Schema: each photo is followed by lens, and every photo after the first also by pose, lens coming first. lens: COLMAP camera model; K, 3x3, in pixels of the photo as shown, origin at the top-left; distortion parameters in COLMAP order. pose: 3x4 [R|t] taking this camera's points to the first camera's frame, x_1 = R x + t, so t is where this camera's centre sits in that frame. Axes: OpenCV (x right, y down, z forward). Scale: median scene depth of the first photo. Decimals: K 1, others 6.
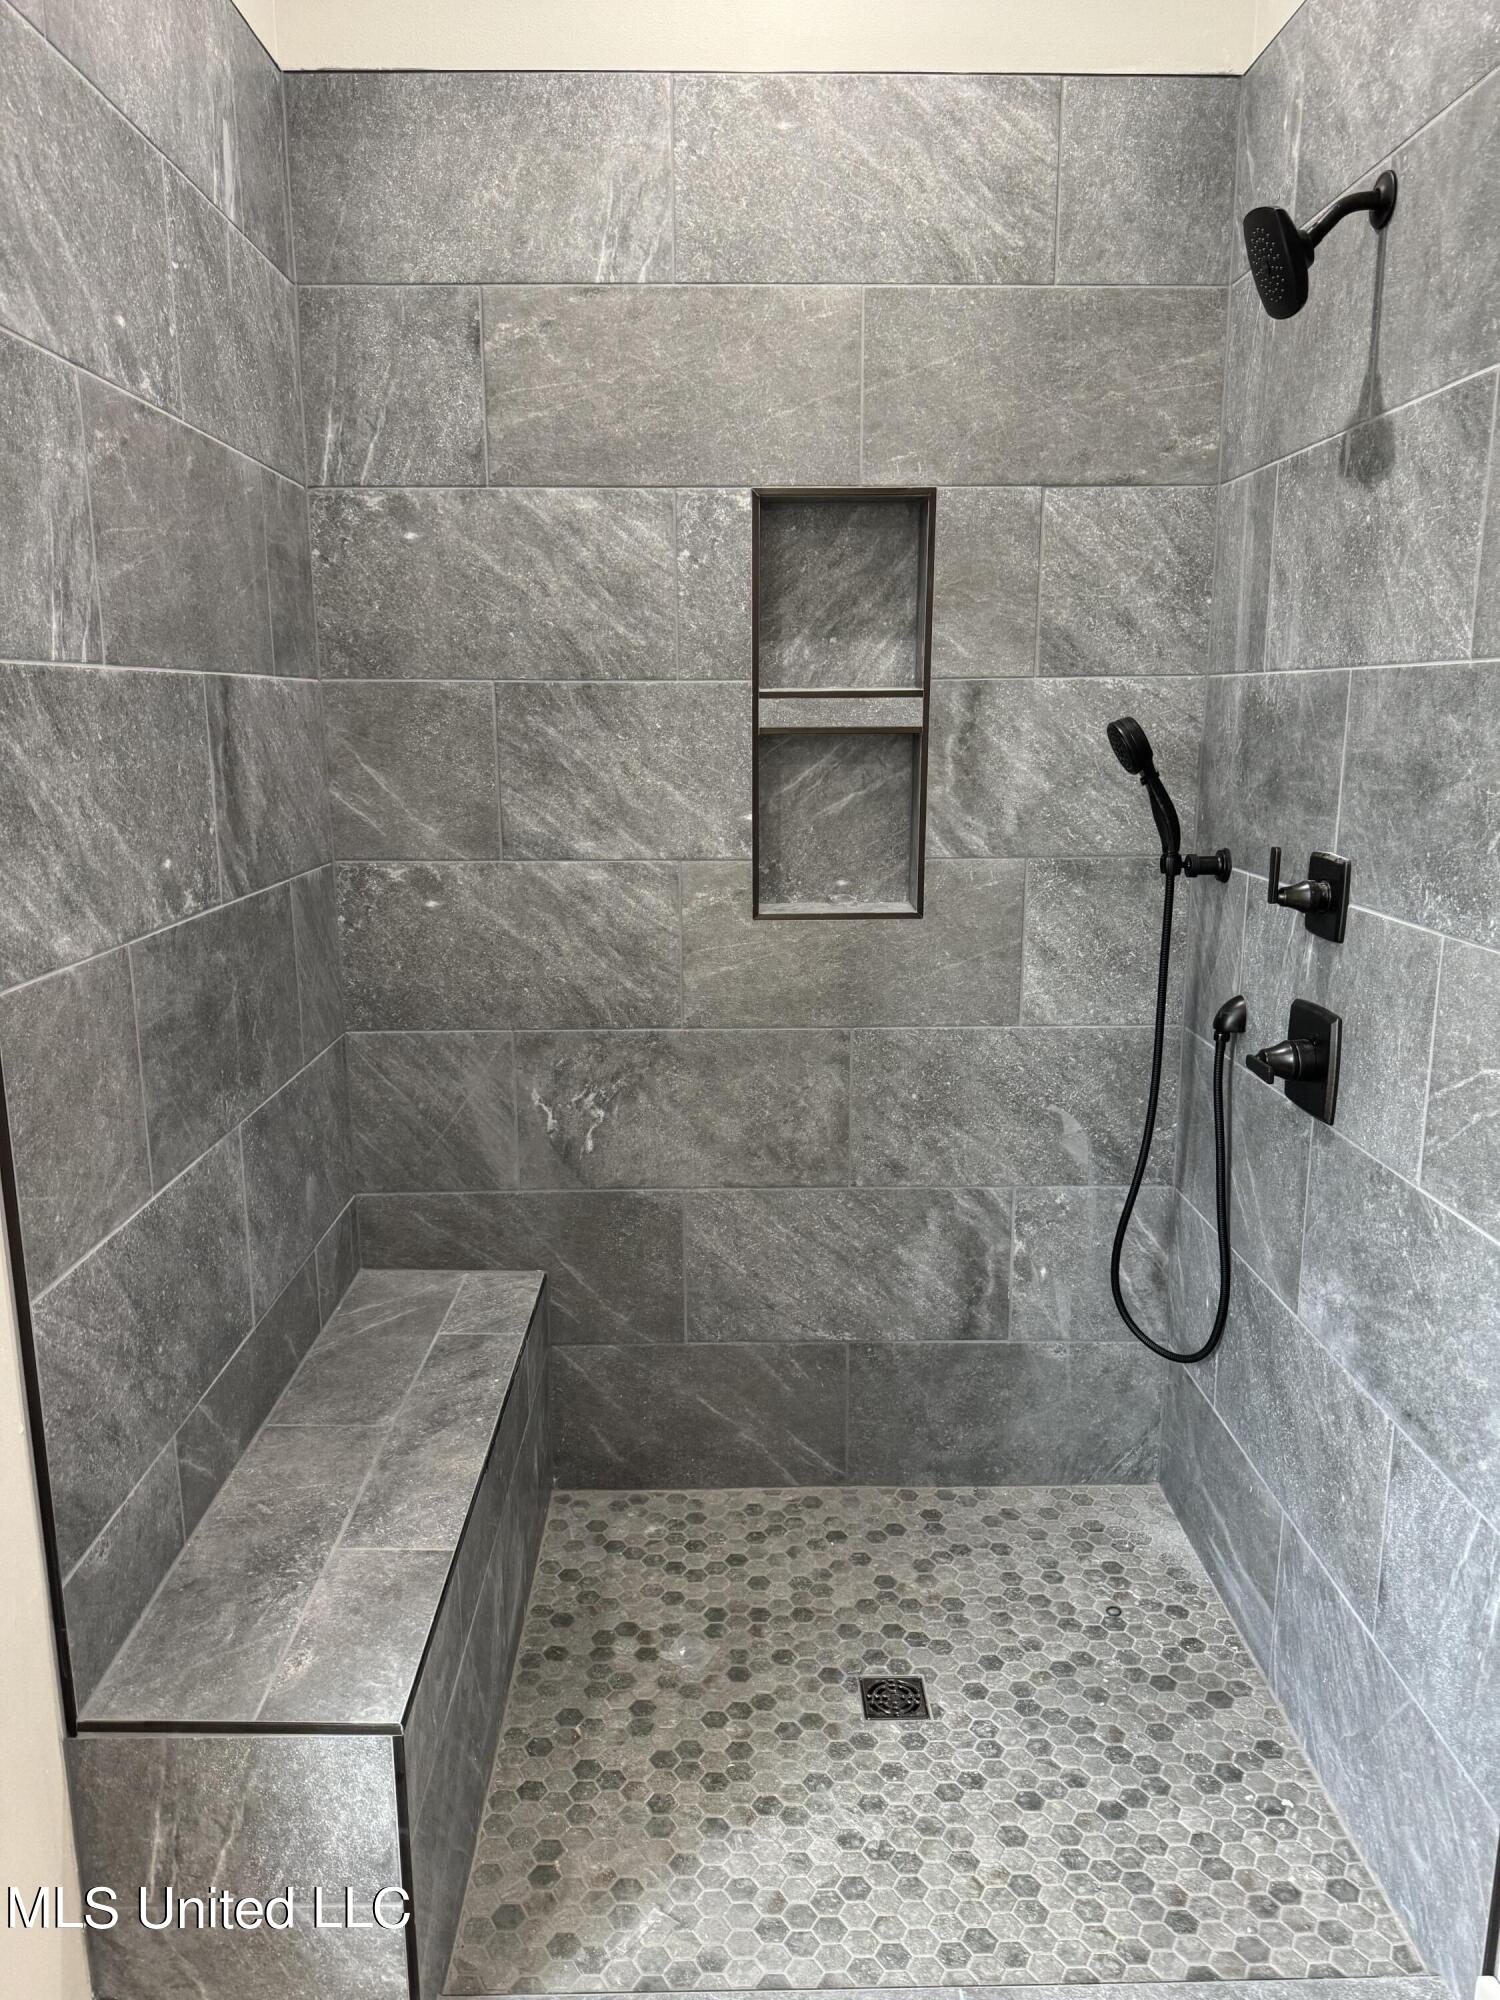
lens RADIAL K [[1417.2, 0, 750.0], [0, 1417.2, 1000.0], [0, 0, 1]] dist [0.116117, -0.196711]
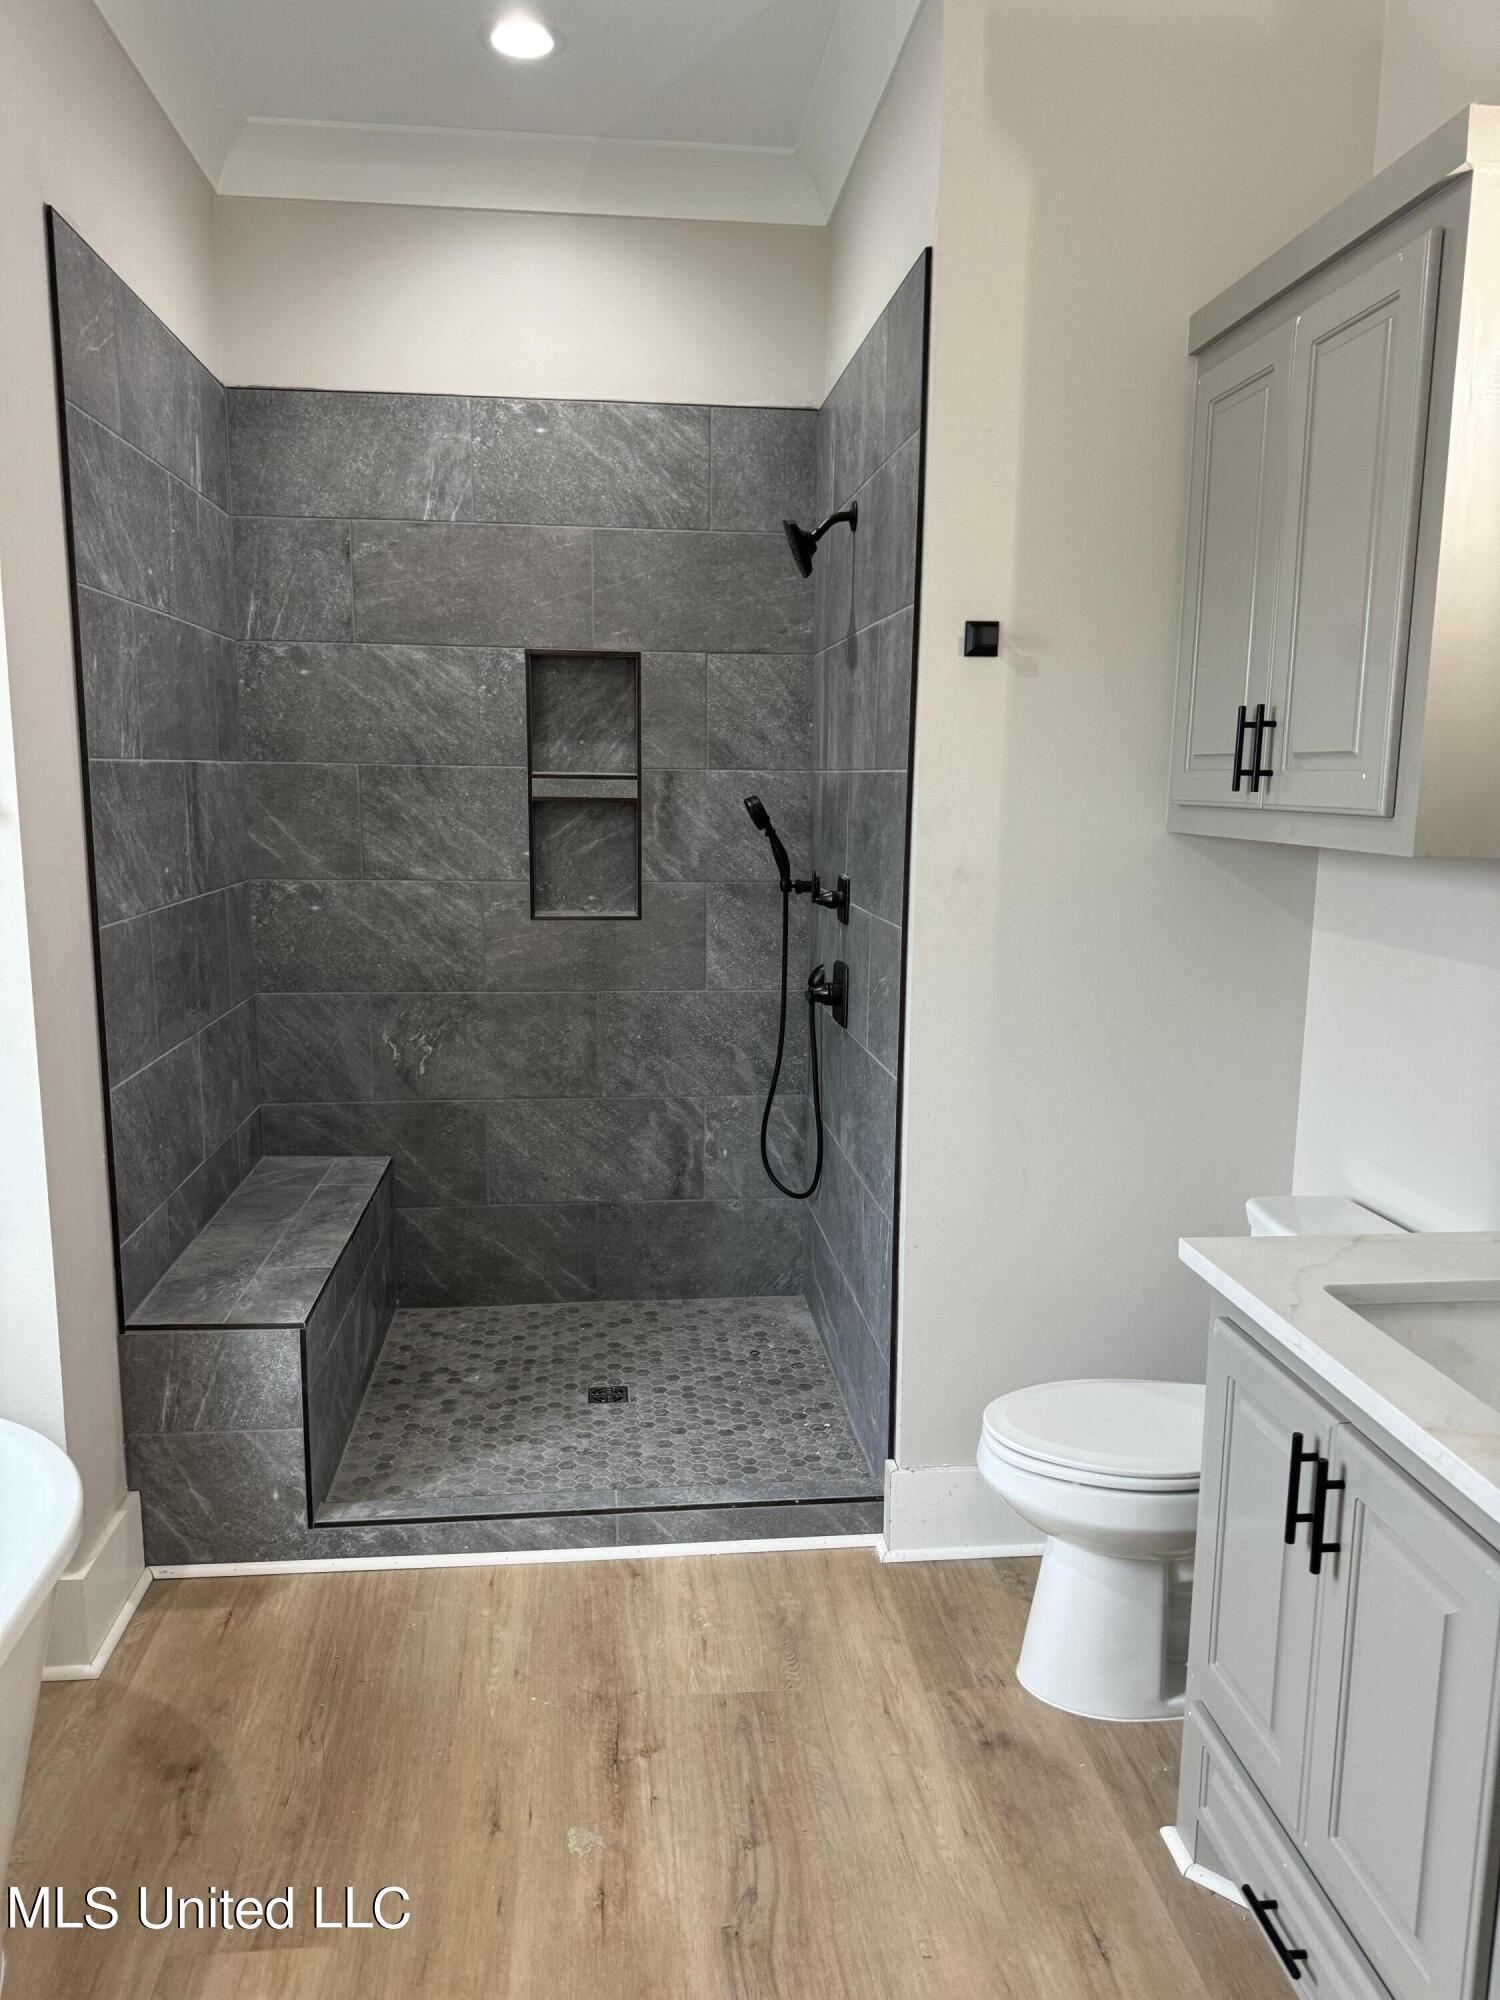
lens RADIAL K [[1393.5, 0, 744.5], [0, 1393.5, 1006.6], [0, 0, 1]] dist [0.132335, -0.186408]
pose [[0.995767, 0.000191, 0.091913, 0.099797], [0.003050, 0.999378, -0.035122, 0.097335], [-0.091863, 0.035254, 0.995147, -0.565526]]
